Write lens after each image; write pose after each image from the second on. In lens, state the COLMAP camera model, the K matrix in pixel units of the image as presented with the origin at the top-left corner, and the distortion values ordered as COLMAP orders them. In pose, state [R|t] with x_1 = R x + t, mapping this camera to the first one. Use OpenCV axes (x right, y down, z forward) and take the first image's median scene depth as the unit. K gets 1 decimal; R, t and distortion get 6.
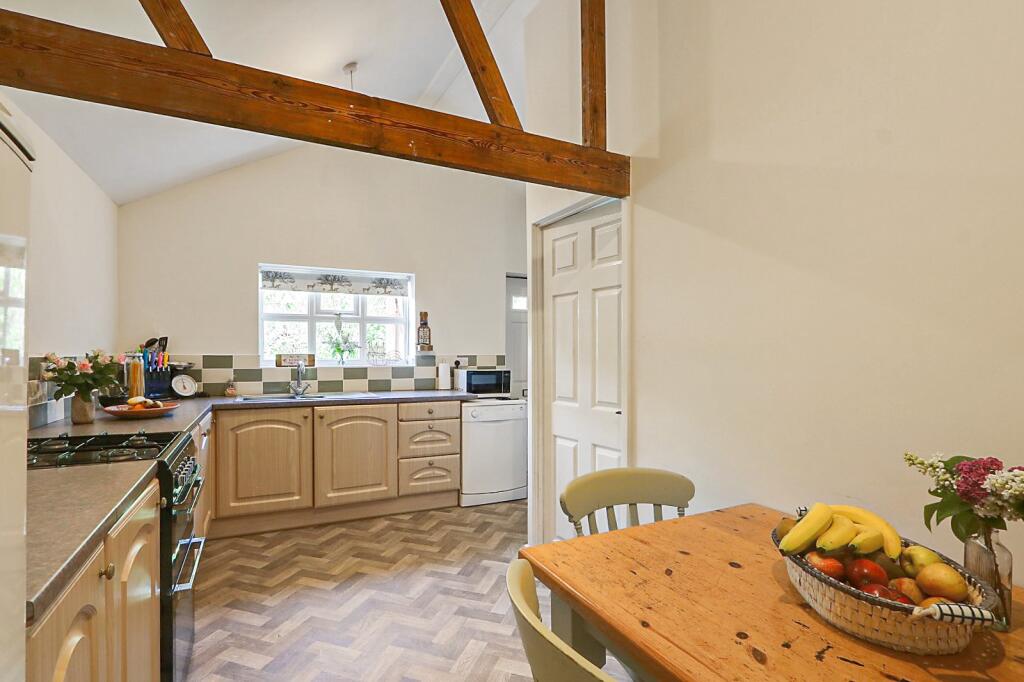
lens RADIAL K [[478.0, 0, 510.5], [0, 478.0, 345.7], [0, 0, 1]] dist [-0.000353, -0.000058]
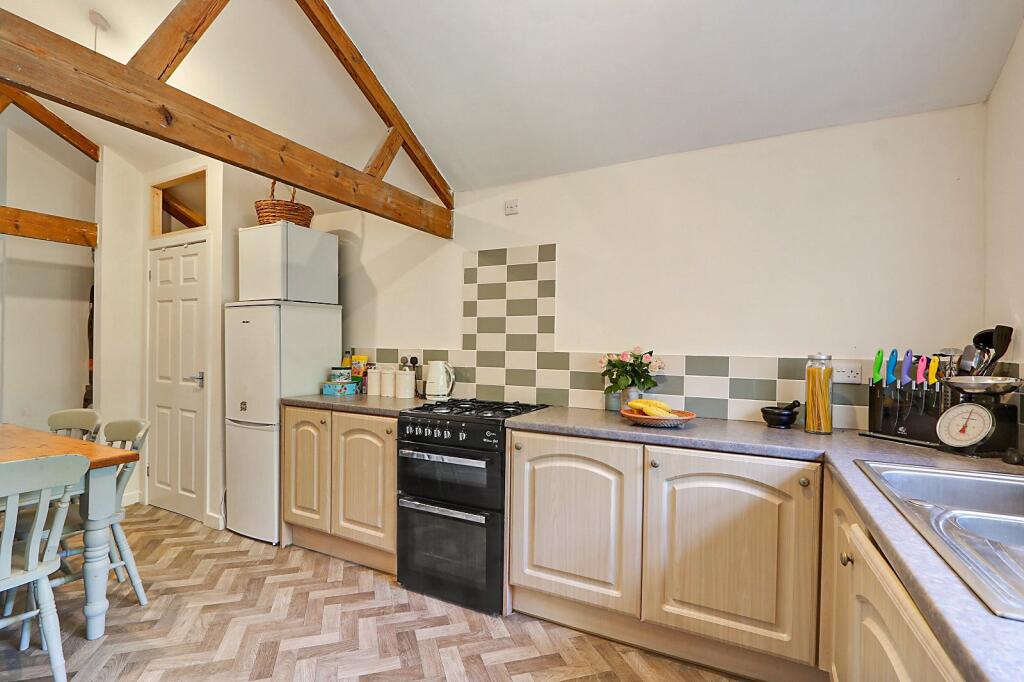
lens RADIAL K [[478.0, 0, 507.6], [0, 478.0, 346.0], [0, 0, 1]] dist [-0.000353, -0.000058]
pose [[-0.816646, -0.013789, -0.576974, 0.039084], [-0.012328, 0.999903, -0.006448, 0.014688], [0.577007, 0.001847, -0.816737, 1.586524]]
